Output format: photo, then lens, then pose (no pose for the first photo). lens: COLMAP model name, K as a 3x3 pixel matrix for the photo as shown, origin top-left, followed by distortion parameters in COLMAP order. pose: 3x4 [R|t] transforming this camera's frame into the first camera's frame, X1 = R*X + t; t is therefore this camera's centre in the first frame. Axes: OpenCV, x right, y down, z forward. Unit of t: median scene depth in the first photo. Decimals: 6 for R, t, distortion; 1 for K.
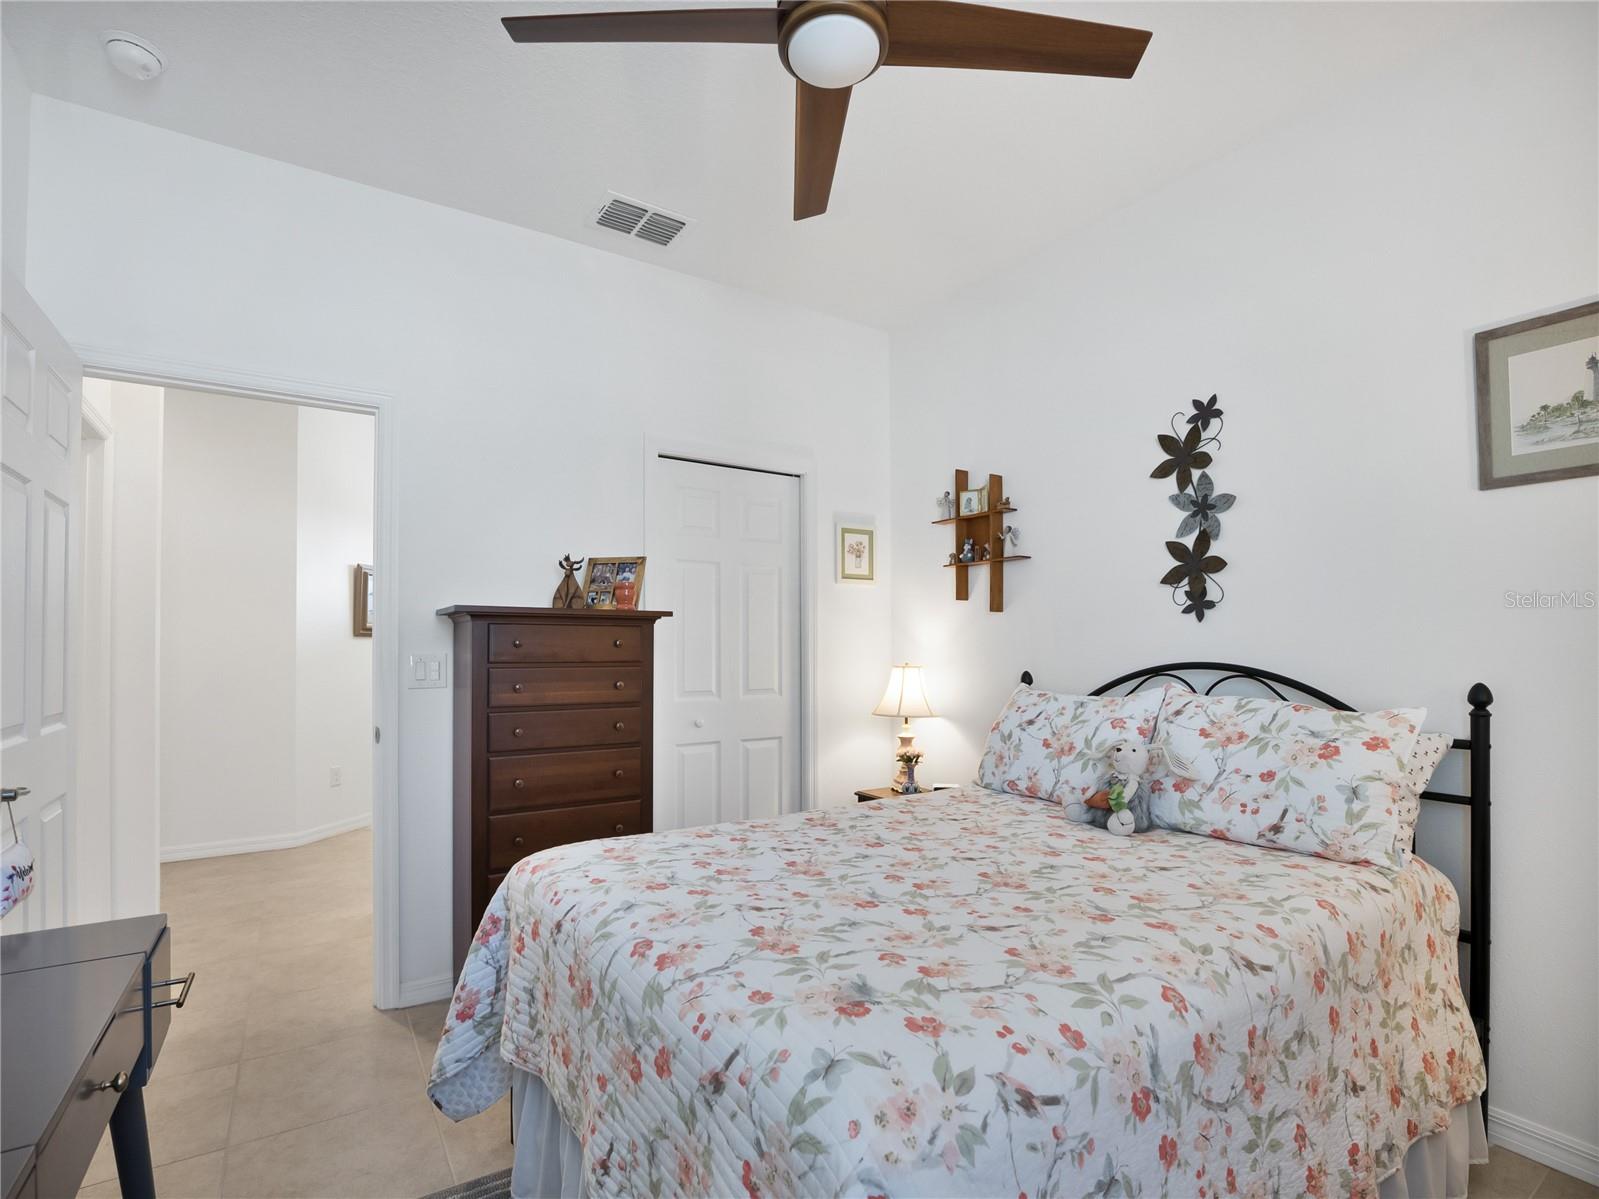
lens RADIAL K [[747.1, 0, 795.2], [0, 747.1, 640.3], [0, 0, 1]] dist [-0.024444, 0.000321]
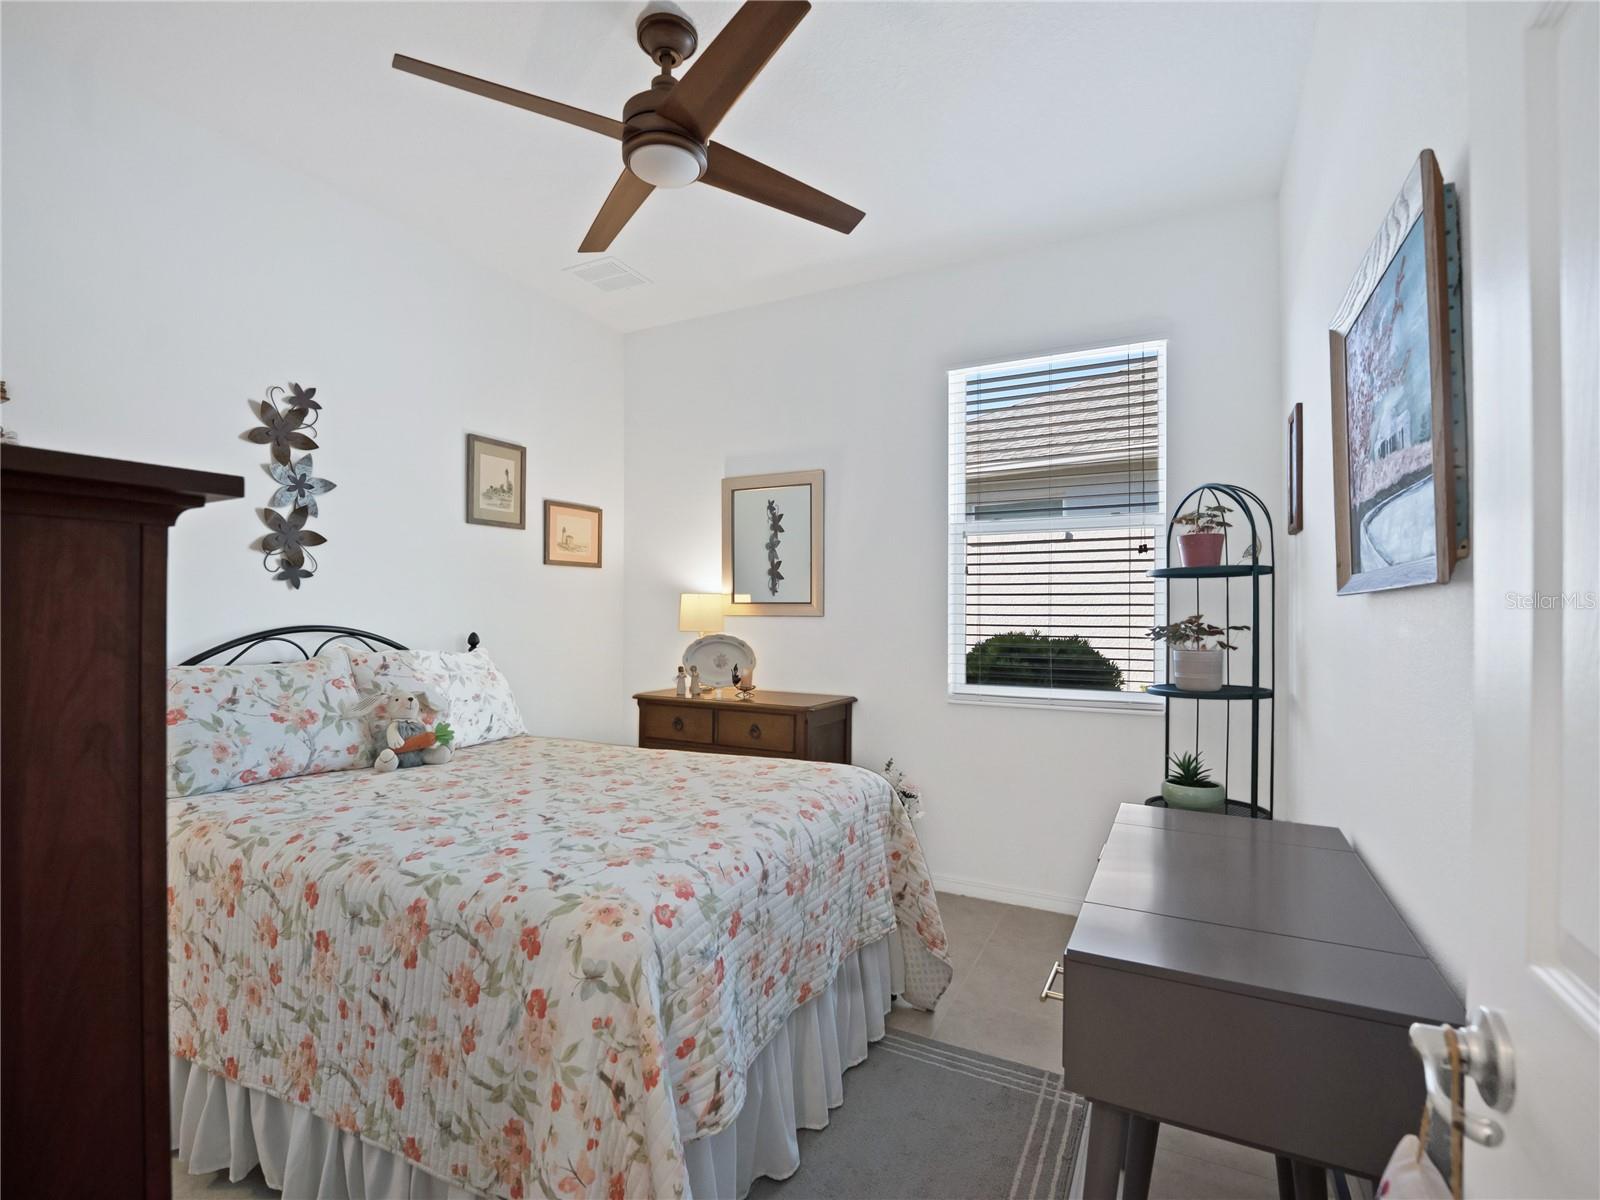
lens RADIAL K [[744.6, 0, 798.5], [0, 744.6, 608.7], [0, 0, 1]] dist [-0.028568, -0.000318]
pose [[-0.490990, 0.002710, 0.871161, -0.769371], [-0.008578, 0.999932, -0.007945, 0.006668], [-0.871123, -0.011374, -0.490933, 0.899955]]
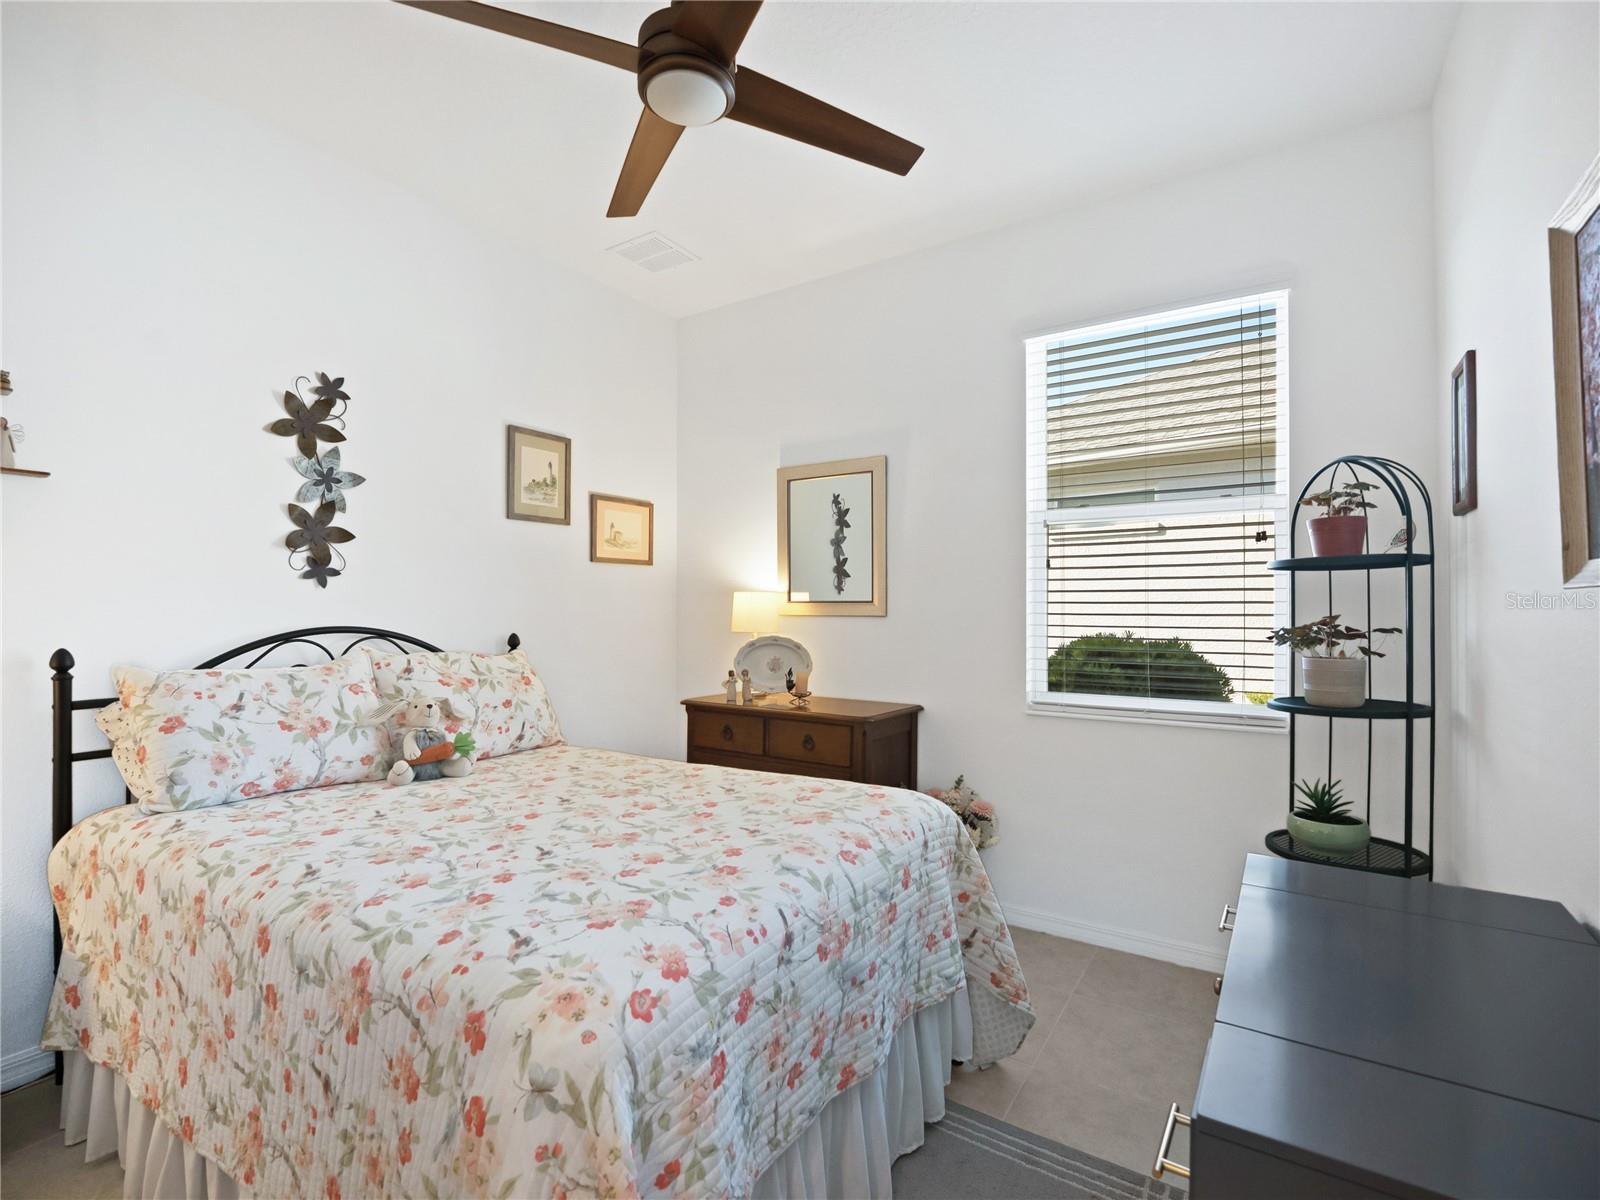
lens RADIAL K [[740.2, 0, 796.8], [0, 740.2, 604.5], [0, 0, 1]] dist [-0.027467, 0.000498]
pose [[-0.394546, 0.007683, 0.918844, -0.668922], [-0.007717, 0.999902, -0.011674, 0.005274], [-0.918844, -0.011697, -0.394449, 0.805799]]
